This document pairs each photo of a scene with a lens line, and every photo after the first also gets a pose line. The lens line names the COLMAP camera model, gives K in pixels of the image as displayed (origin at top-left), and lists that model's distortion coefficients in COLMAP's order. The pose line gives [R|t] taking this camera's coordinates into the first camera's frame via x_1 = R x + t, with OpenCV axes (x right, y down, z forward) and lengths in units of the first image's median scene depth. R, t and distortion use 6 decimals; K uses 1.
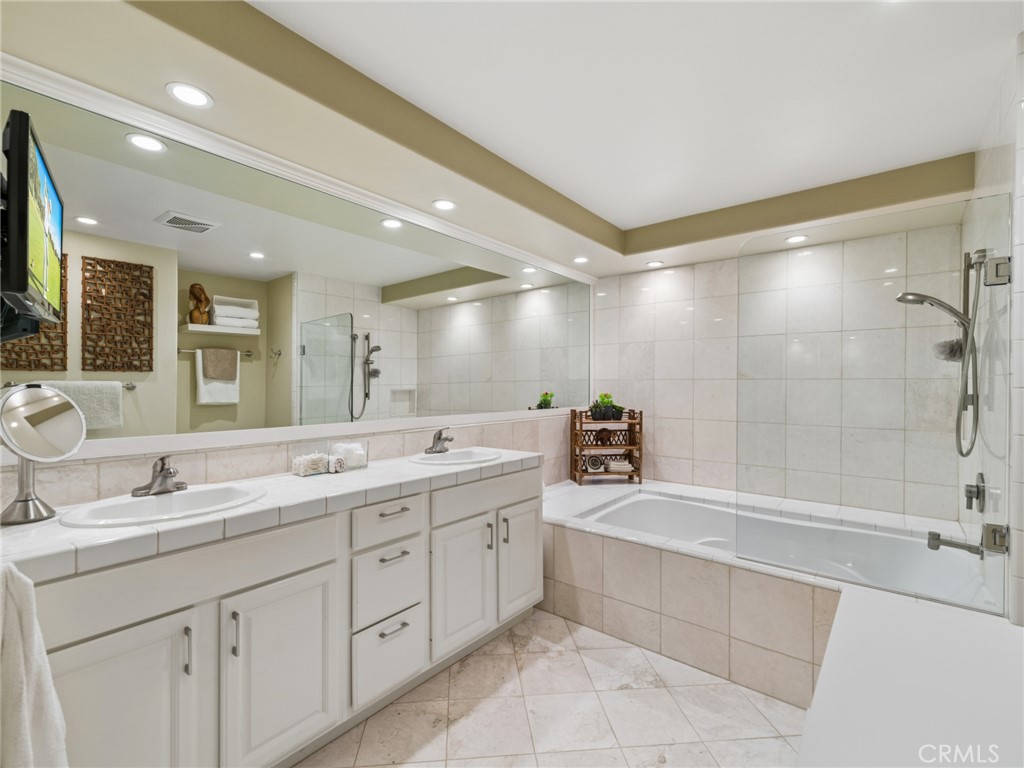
lens RADIAL K [[468.7, 0, 497.9], [0, 468.7, 399.4], [0, 0, 1]] dist [0.000127, -0.001994]
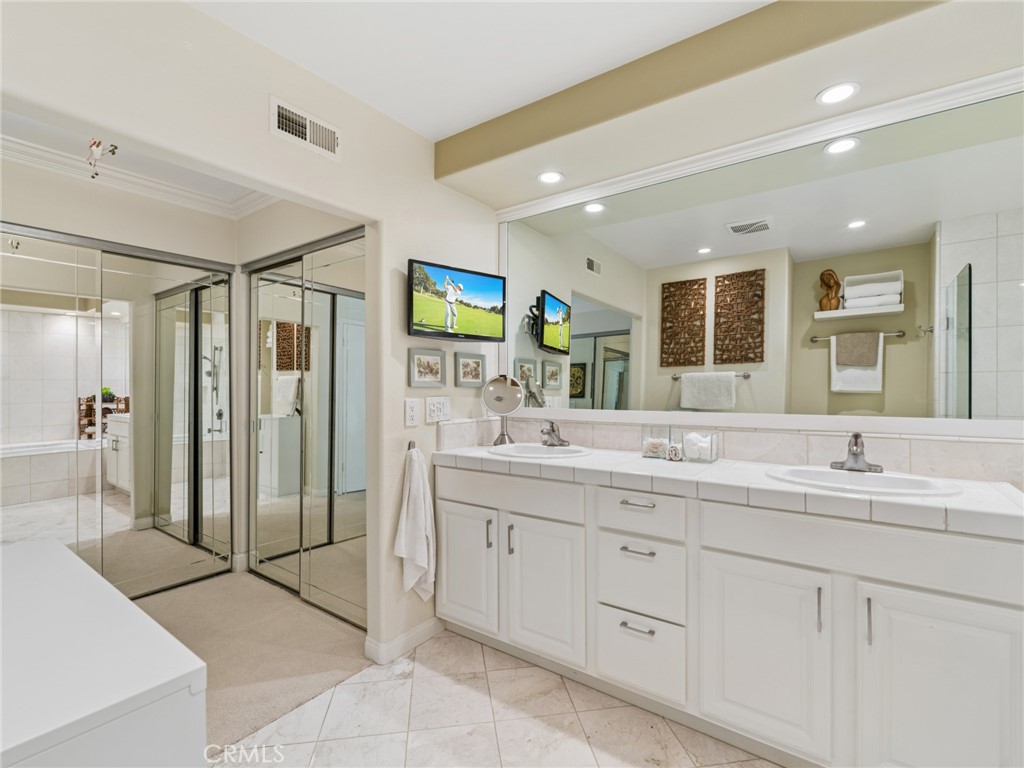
lens RADIAL K [[468.7, 0, 513.0], [0, 468.7, 381.3], [0, 0, 1]] dist [0.000127, -0.001994]
pose [[0.047034, -0.002399, -0.998890, 0.380755], [-0.011575, 0.999929, -0.002946, -0.002866], [0.998826, 0.011700, 0.047002, 0.366381]]
